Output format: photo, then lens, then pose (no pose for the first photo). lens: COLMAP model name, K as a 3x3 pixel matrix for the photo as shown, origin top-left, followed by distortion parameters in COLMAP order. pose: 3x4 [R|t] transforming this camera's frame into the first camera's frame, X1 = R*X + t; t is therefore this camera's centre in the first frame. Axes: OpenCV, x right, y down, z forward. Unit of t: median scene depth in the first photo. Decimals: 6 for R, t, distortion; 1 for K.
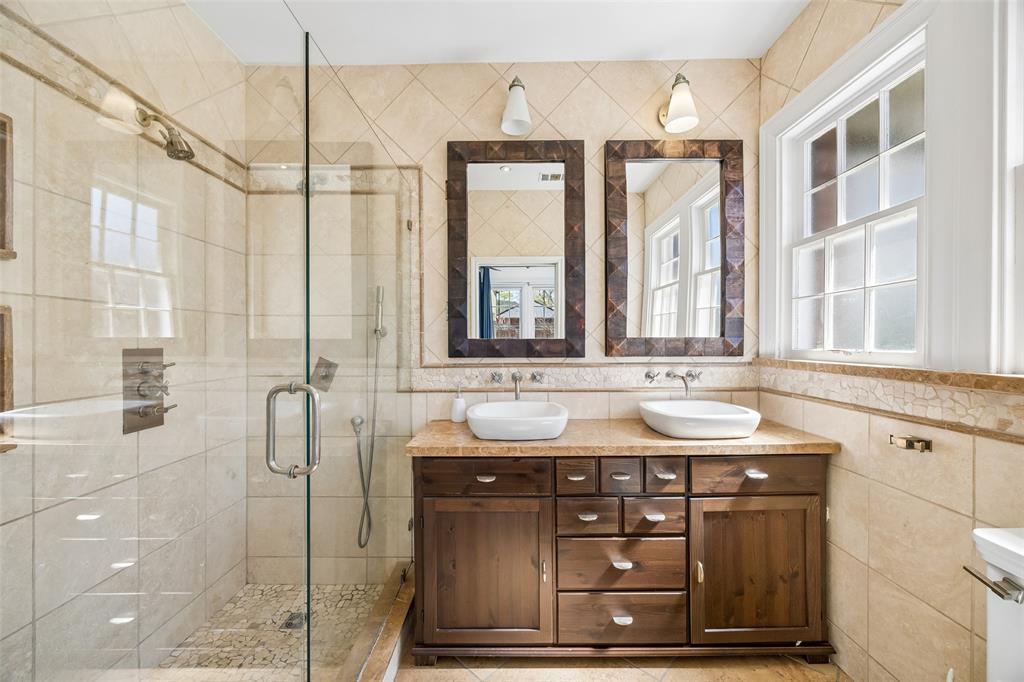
lens RADIAL K [[392.1, 0, 511.0], [0, 392.1, 338.9], [0, 0, 1]] dist [-0.001684, -0.000676]
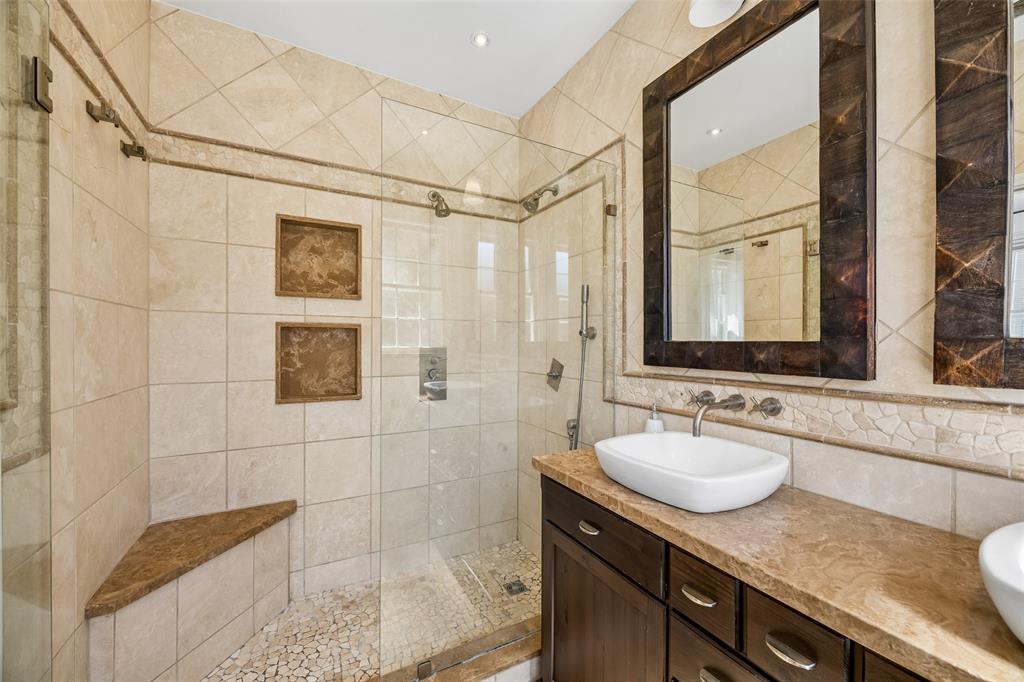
lens RADIAL K [[392.1, 0, 507.7], [0, 392.1, 340.4], [0, 0, 1]] dist [-0.001684, -0.000676]
pose [[0.472928, -0.000641, -0.881101, 0.395877], [0.000049, 1.000000, -0.000701, -0.000834], [0.881101, 0.000288, 0.472928, 0.387100]]
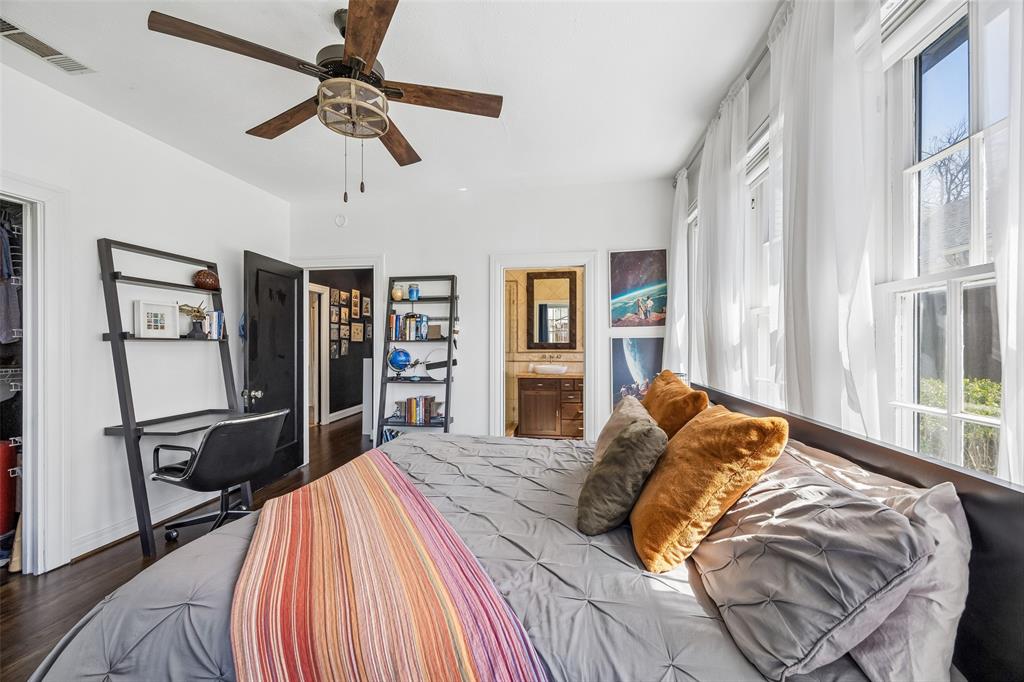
lens RADIAL K [[392.1, 0, 510.7], [0, 392.1, 341.1], [0, 0, 1]] dist [-0.001684, -0.000676]
pose [[0.987196, 0.002682, -0.159492, 0.170813], [-0.002250, 0.999993, 0.002884, -0.018945], [0.159499, -0.002488, 0.987195, -1.780654]]
